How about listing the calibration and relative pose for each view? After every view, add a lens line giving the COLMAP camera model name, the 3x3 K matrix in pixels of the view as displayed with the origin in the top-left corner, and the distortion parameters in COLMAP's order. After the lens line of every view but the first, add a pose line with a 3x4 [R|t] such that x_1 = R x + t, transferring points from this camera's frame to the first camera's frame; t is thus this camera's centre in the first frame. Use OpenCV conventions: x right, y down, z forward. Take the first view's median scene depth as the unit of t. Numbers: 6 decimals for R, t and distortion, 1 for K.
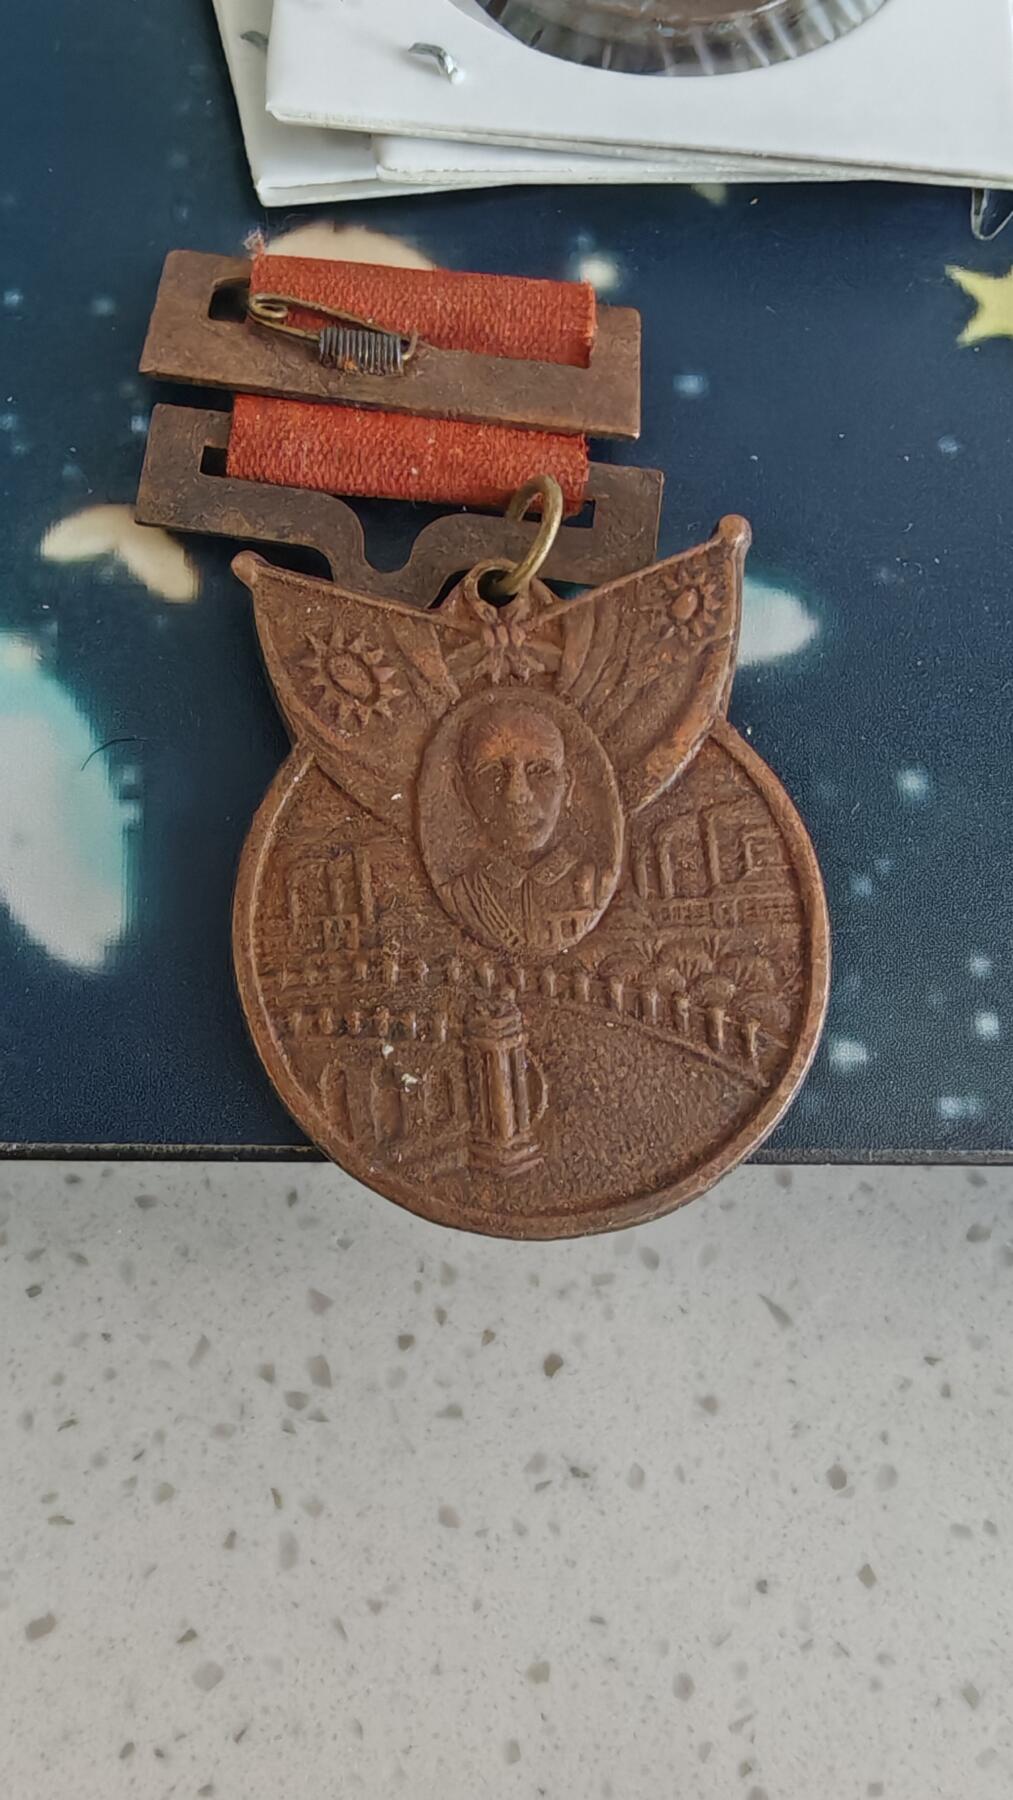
lens RADIAL K [[1445.9, 0, 221.5], [0, 1445.9, 905.4], [0, 0, 1]] dist [-0.002253, -0.003689]
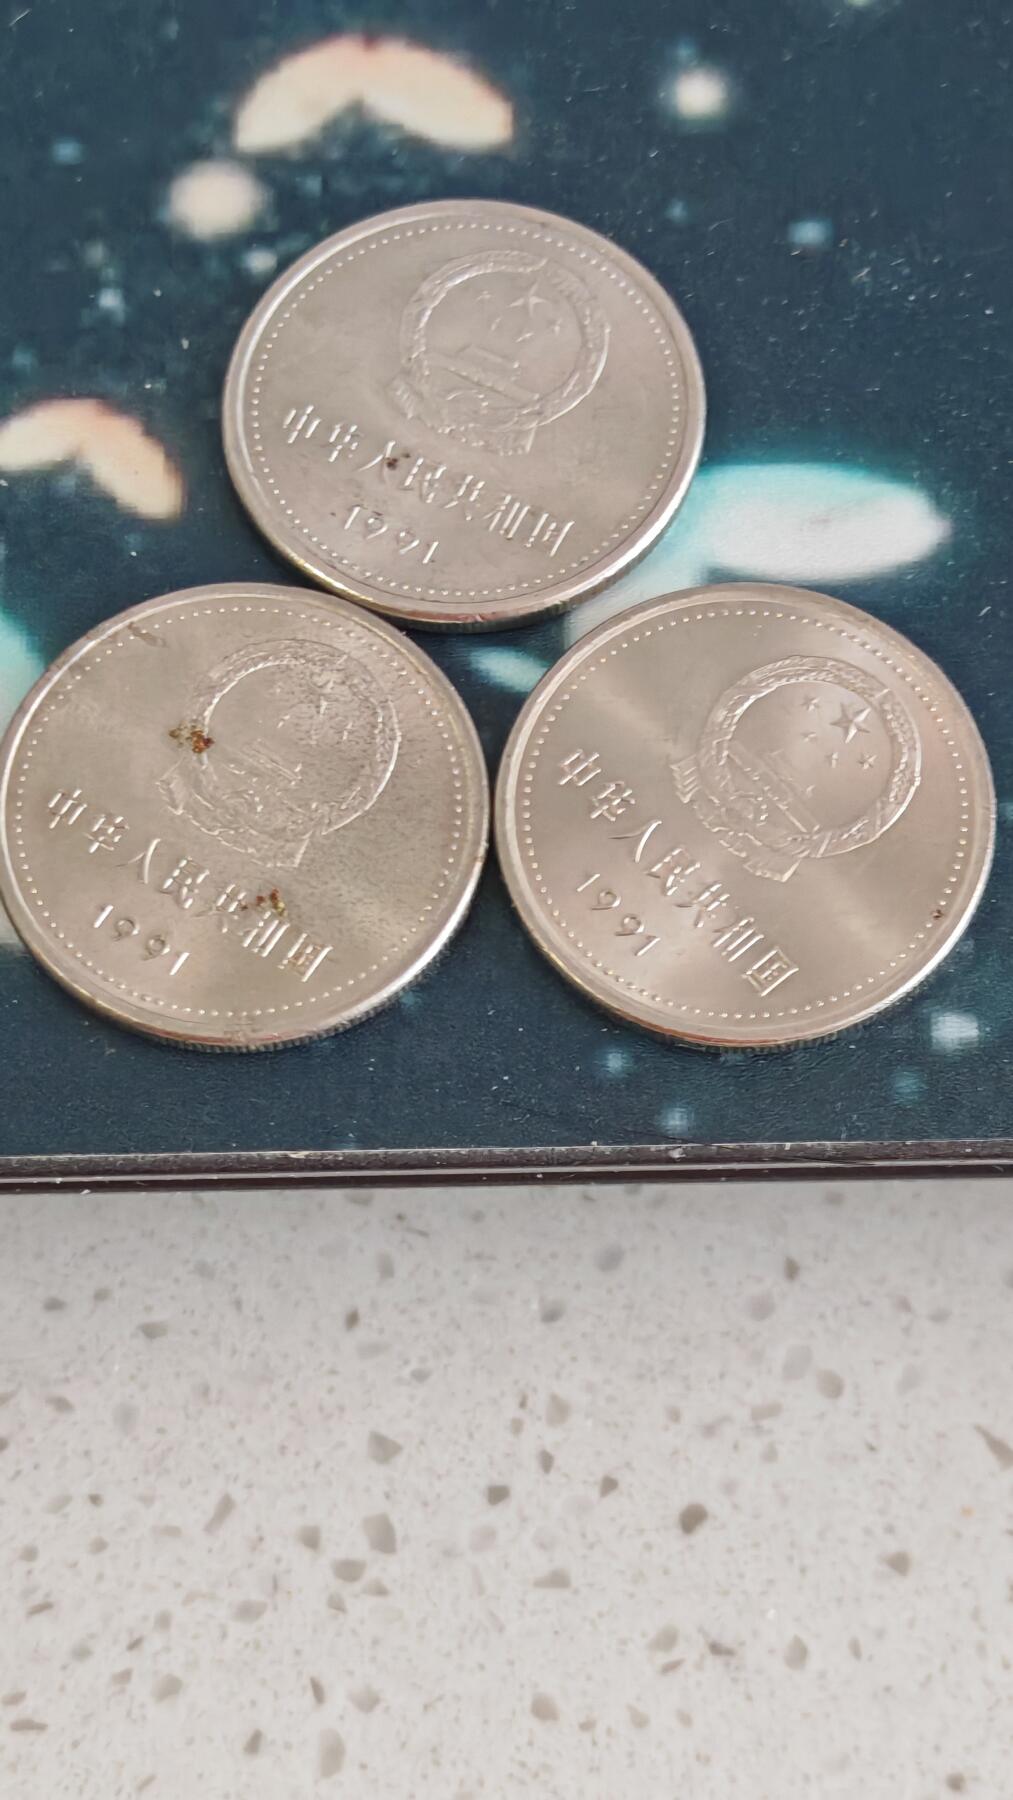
lens RADIAL K [[3853.1, 0, 620.4], [0, 3853.1, 902.6], [0, 0, 1]] dist [0.239058, -0.864246]
pose [[0.999772, -0.021335, 0.000982, 0.198358], [0.021251, 0.989150, -0.145366, 0.295944], [0.002130, 0.145354, 0.989377, -1.038930]]
